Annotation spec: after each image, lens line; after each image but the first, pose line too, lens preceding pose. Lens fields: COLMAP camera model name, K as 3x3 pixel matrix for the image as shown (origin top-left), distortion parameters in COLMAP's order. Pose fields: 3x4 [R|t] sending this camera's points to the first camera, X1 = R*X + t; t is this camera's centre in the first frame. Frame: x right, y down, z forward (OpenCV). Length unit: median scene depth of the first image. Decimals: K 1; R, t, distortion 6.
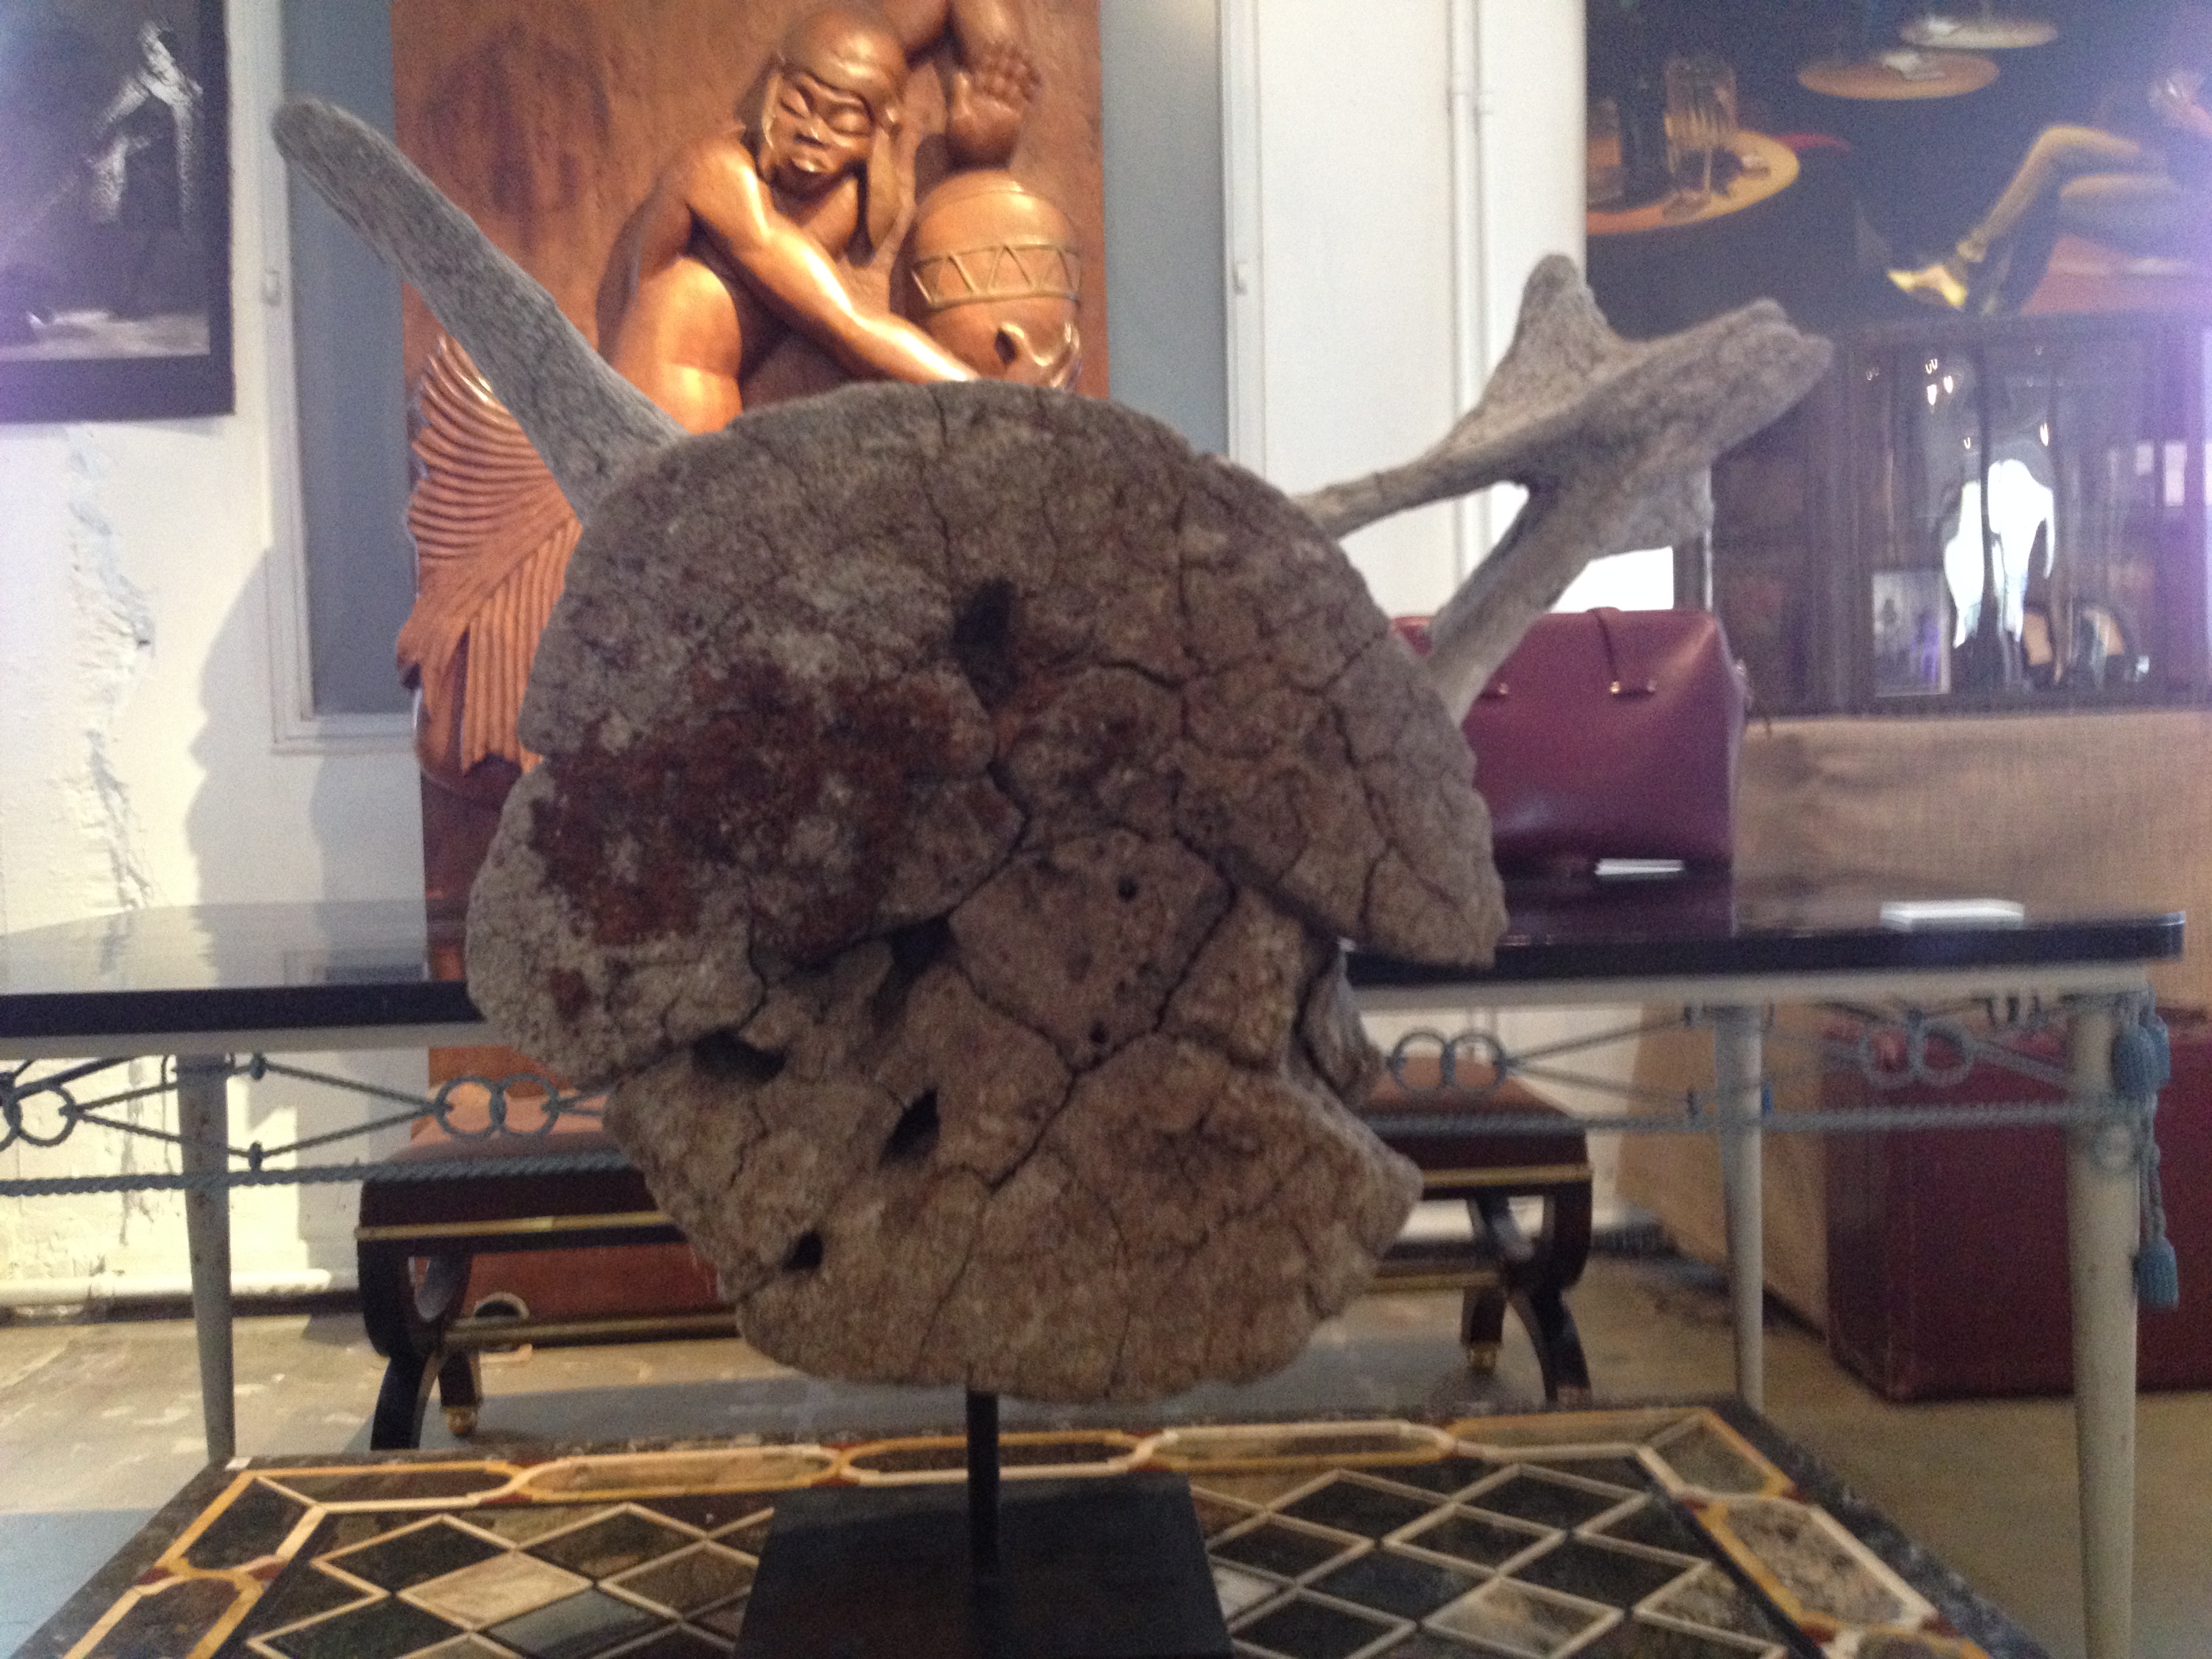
lens RADIAL K [[2239.5, 0, 1106.0], [0, 2239.5, 829.5], [0, 0, 1]] dist [0.162976, -0.006797]
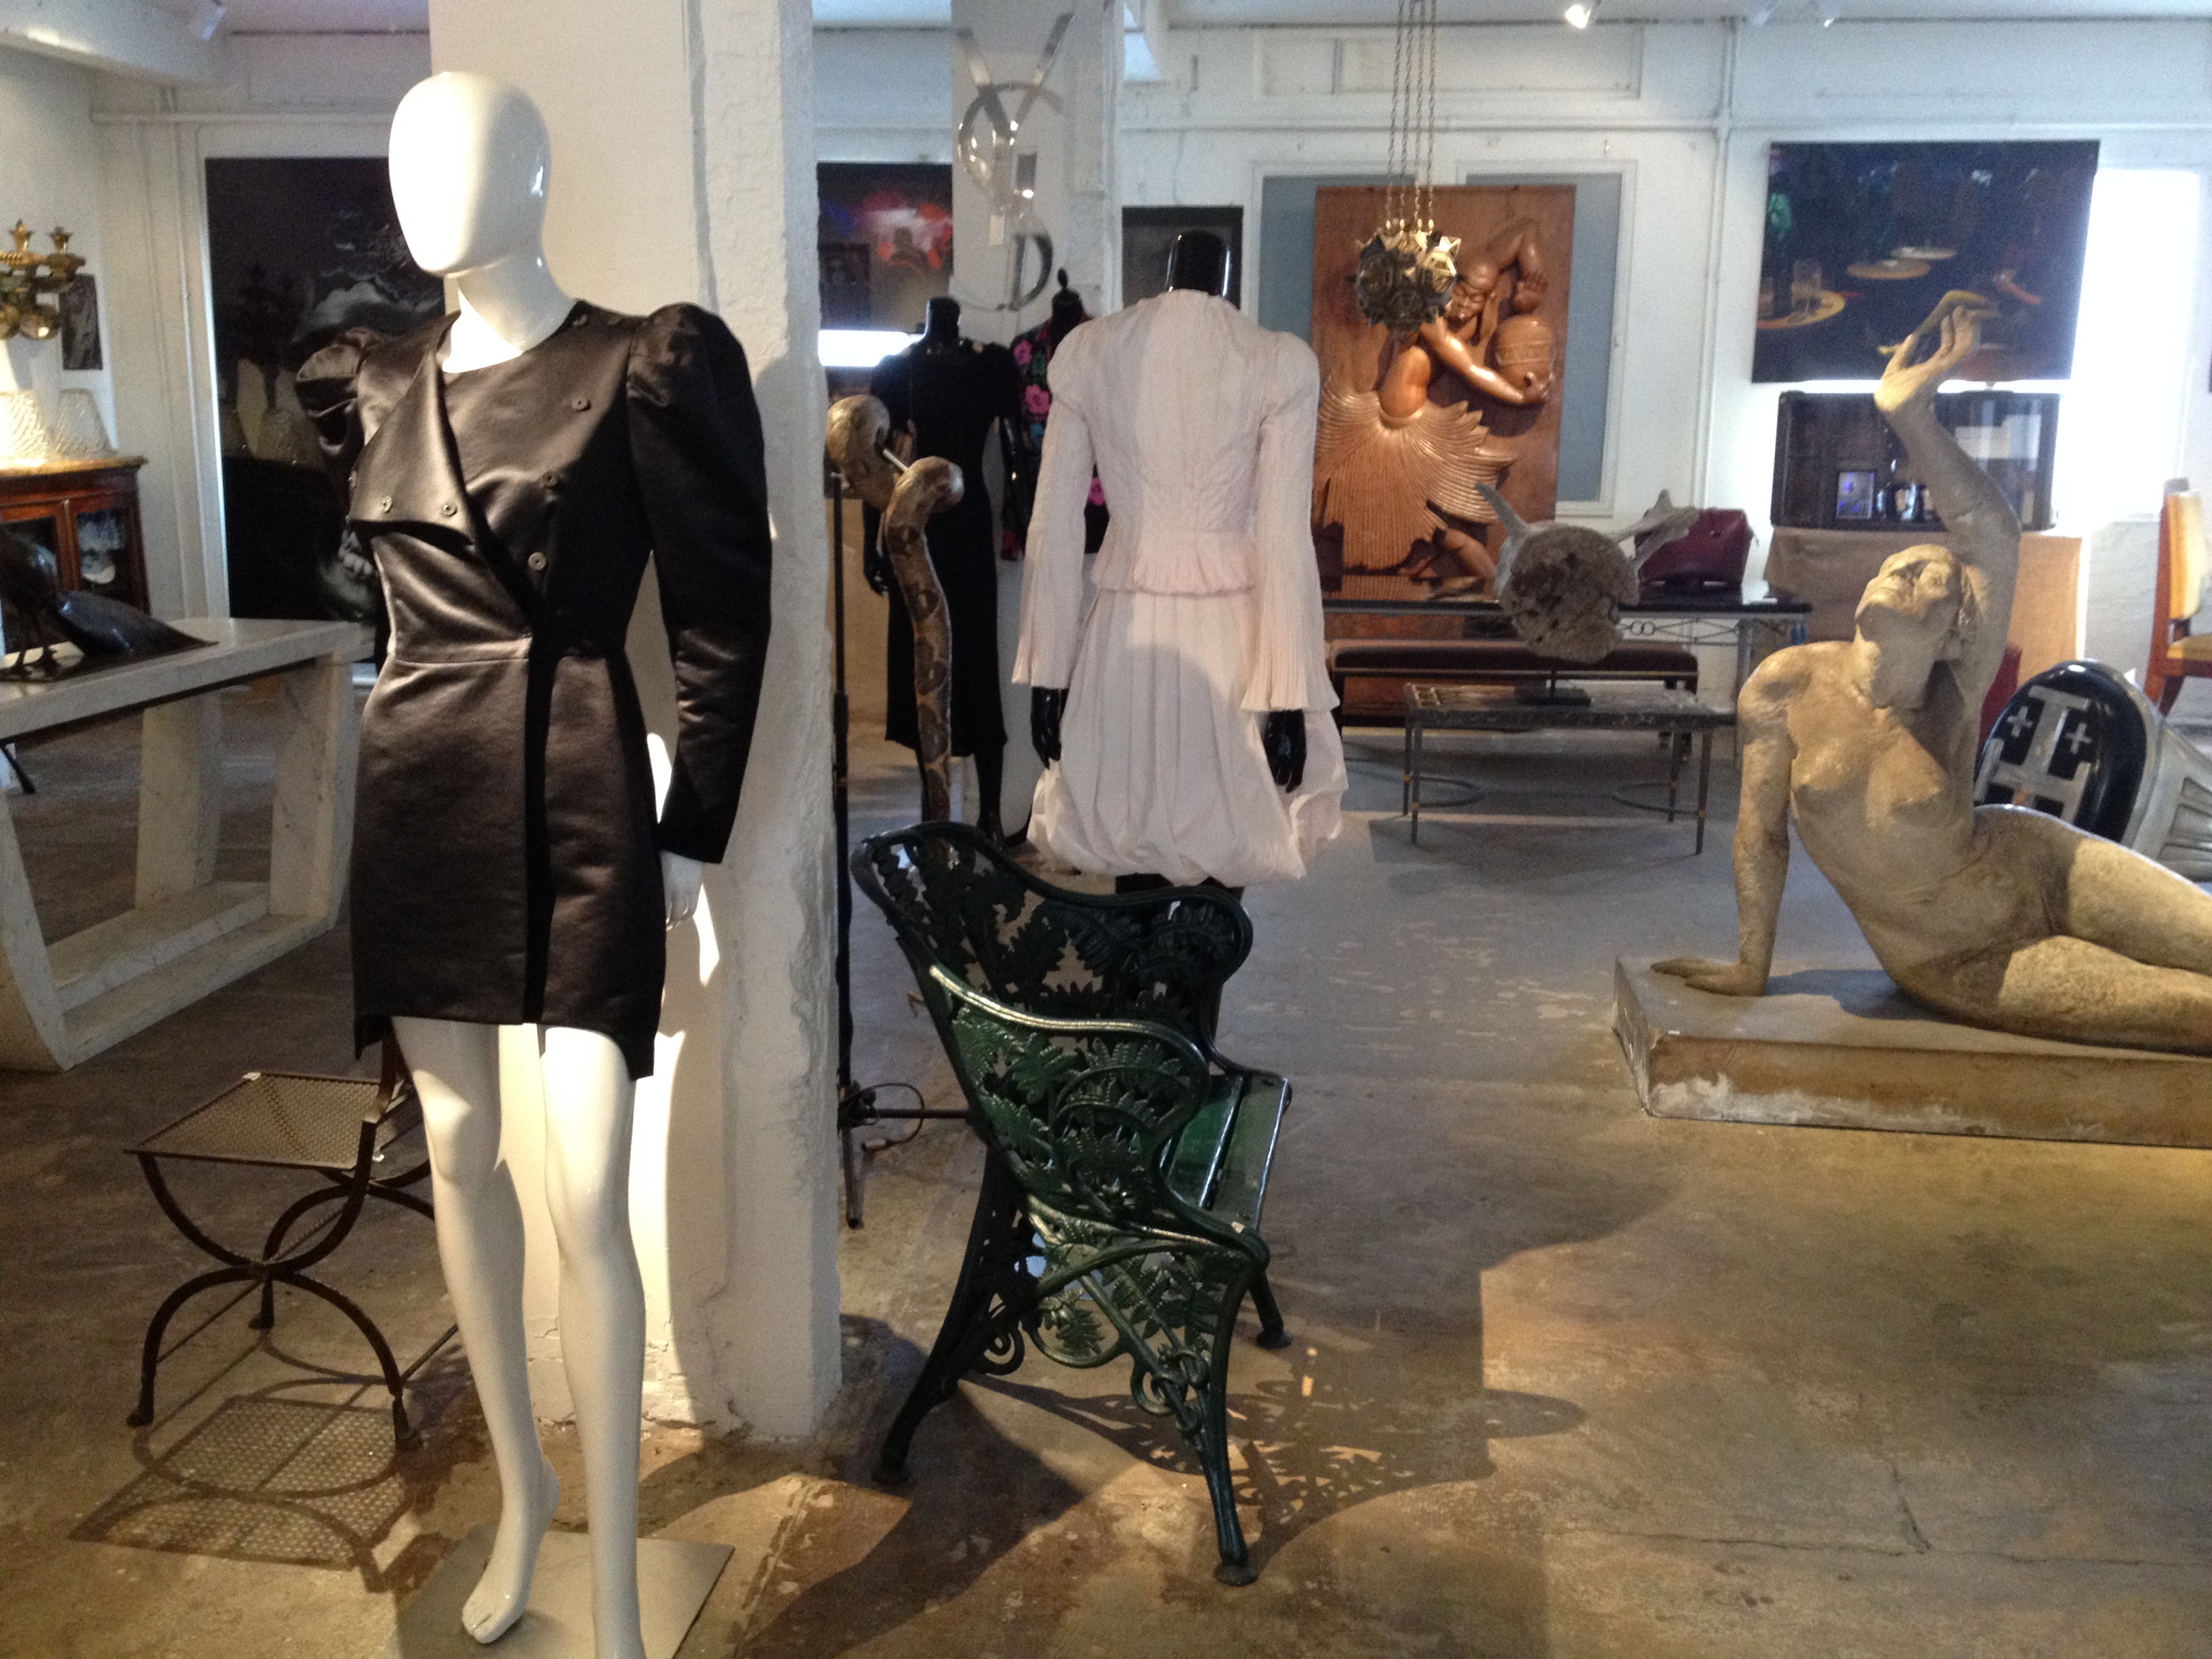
lens RADIAL K [[2239.5, 0, 1106.0], [0, 2239.5, 829.5], [0, 0, 1]] dist [0.162976, -0.006797]
pose [[0.988467, 0.067547, -0.135539, -0.141435], [-0.044942, 0.985536, 0.163397, -0.100852], [0.144616, -0.155421, 0.977205, -1.896810]]
